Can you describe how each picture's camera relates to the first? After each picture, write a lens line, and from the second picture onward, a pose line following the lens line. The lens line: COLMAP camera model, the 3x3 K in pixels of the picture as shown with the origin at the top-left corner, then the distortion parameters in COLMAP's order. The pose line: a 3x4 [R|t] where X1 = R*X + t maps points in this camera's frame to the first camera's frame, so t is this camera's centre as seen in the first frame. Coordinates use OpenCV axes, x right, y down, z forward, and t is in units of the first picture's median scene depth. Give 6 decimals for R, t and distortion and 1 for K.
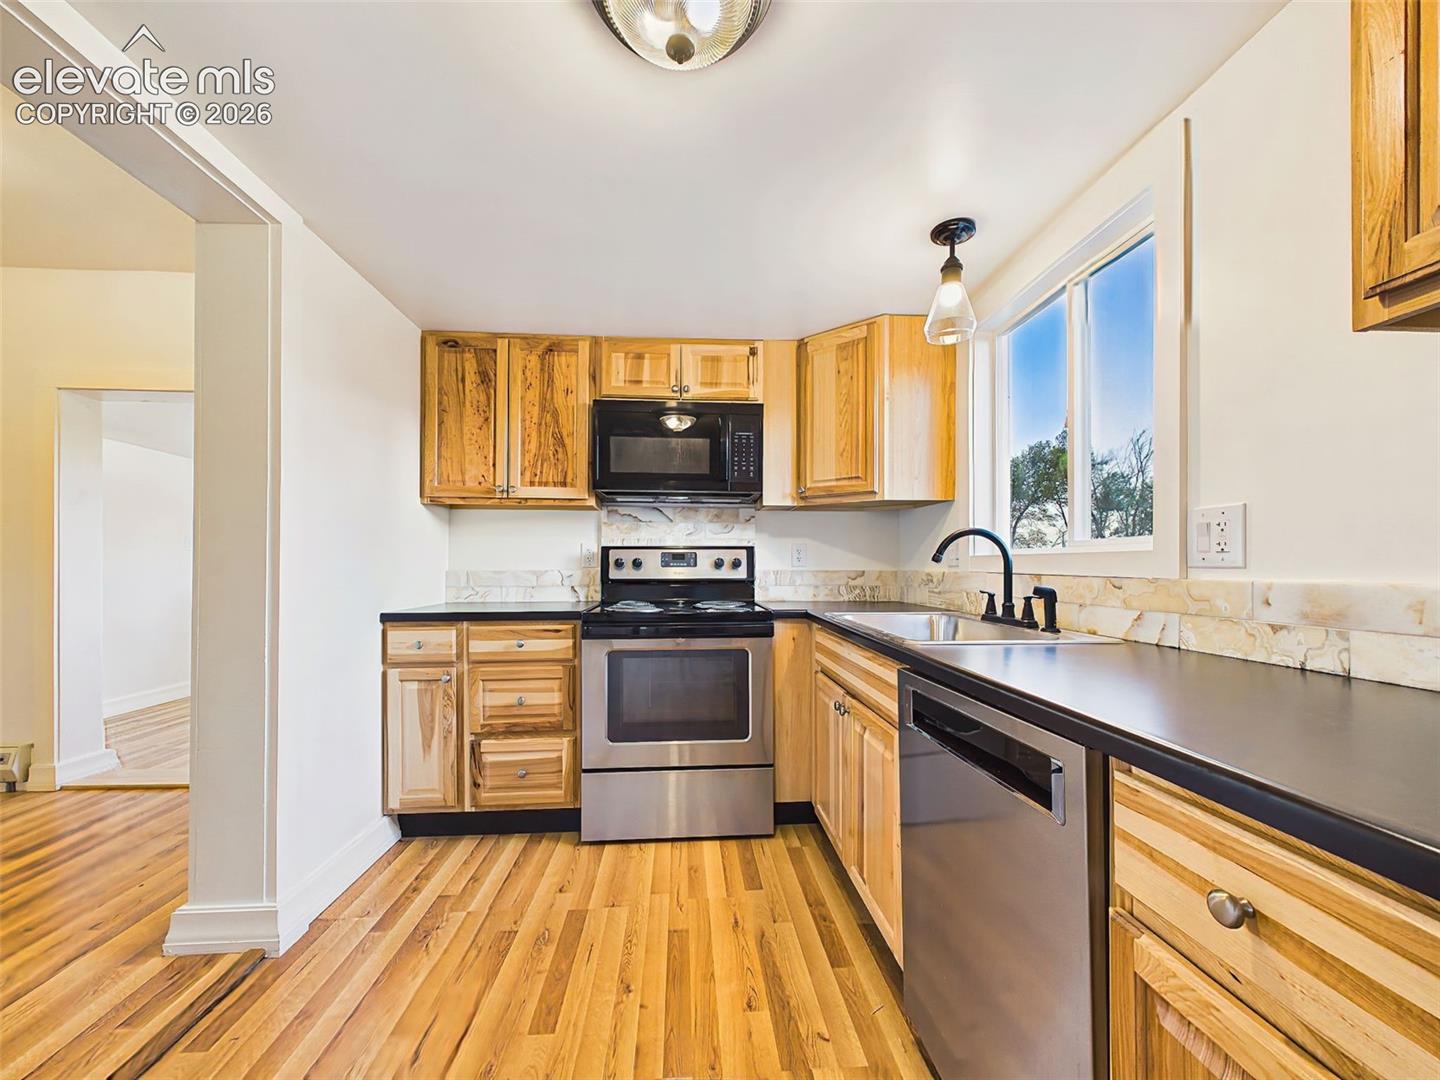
lens RADIAL K [[578.3, 0, 721.5], [0, 578.3, 562.7], [0, 0, 1]] dist [0.001363, 0.000077]
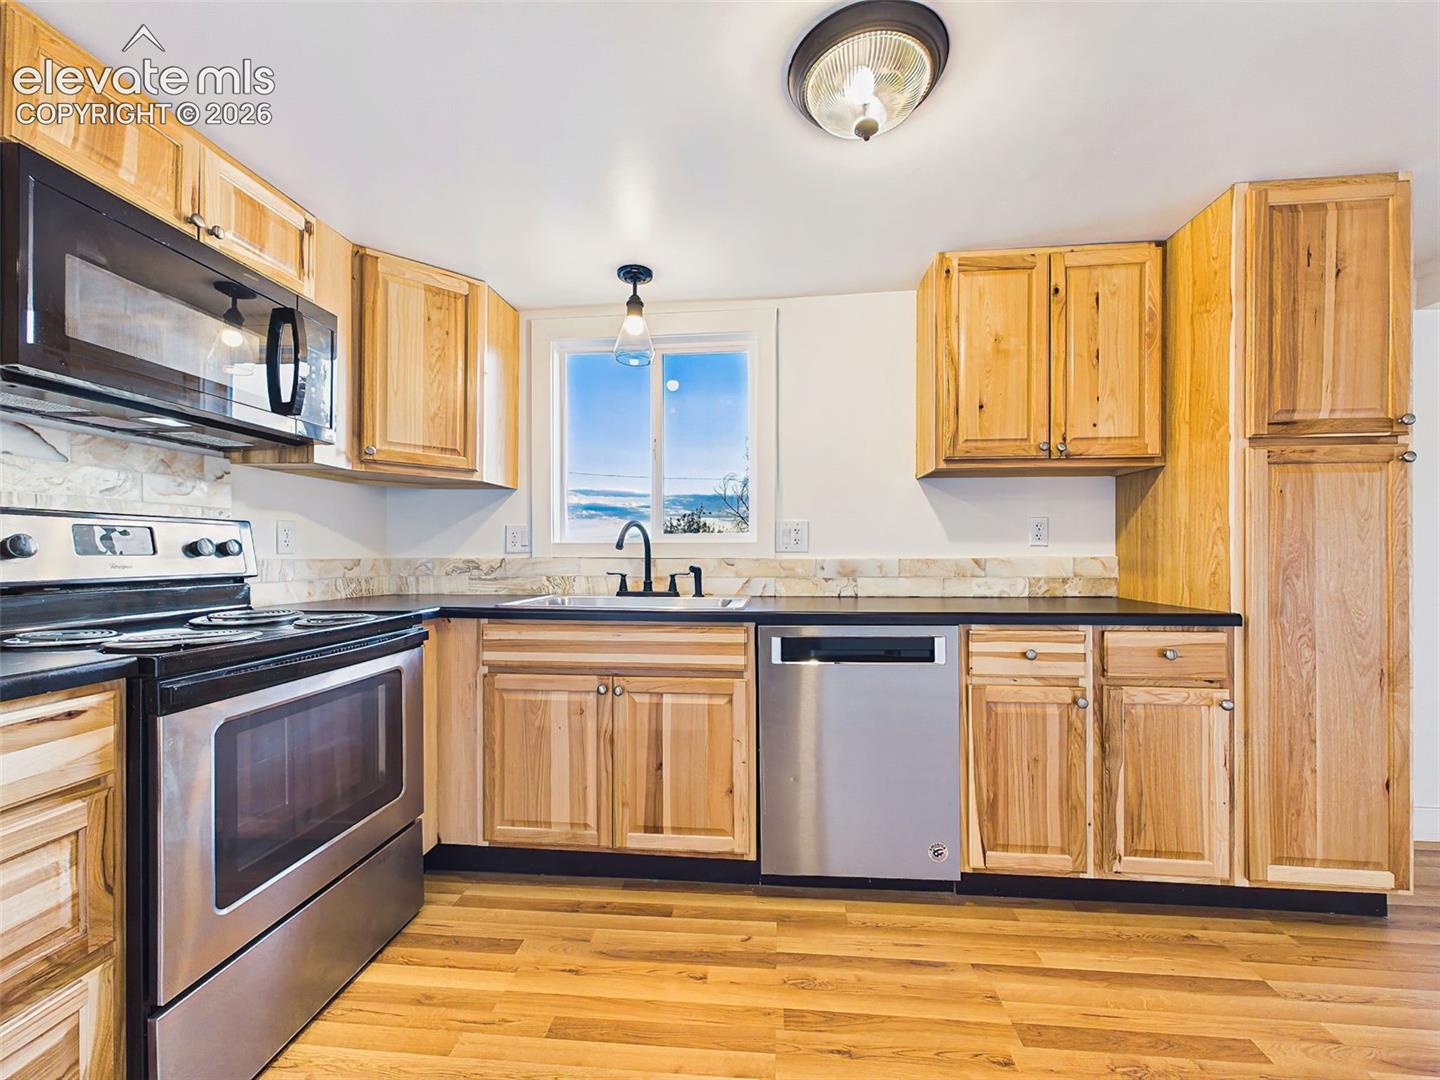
lens RADIAL K [[578.3, 0, 719.3], [0, 578.3, 550.2], [0, 0, 1]] dist [0.001363, 0.000077]
pose [[0.169439, 0.004450, 0.985531, -0.688788], [-0.002066, 0.999989, -0.004160, 0.006578], [-0.985539, -0.001332, 0.169446, 0.567751]]
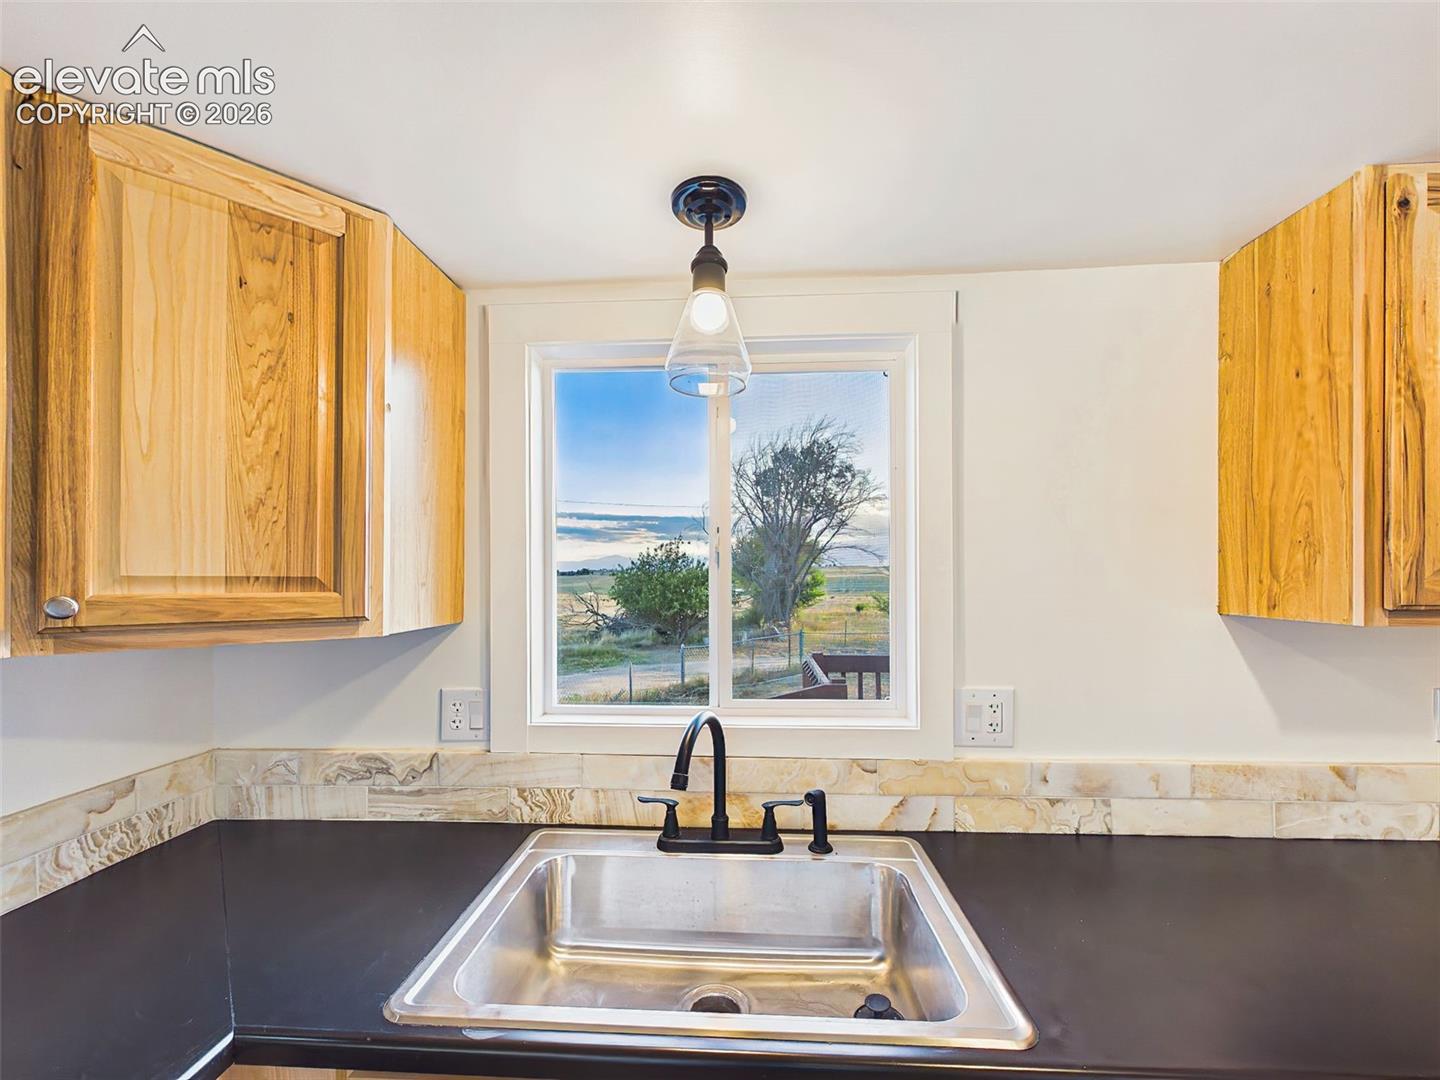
lens RADIAL K [[578.3, 0, 720.0], [0, 578.3, 571.7], [0, 0, 1]] dist [0.001363, 0.000077]
pose [[0.117784, 0.004078, 0.993031, -0.149677], [-0.000220, 0.999992, -0.004081, -0.188535], [-0.993039, 0.000262, 0.117784, 0.840588]]
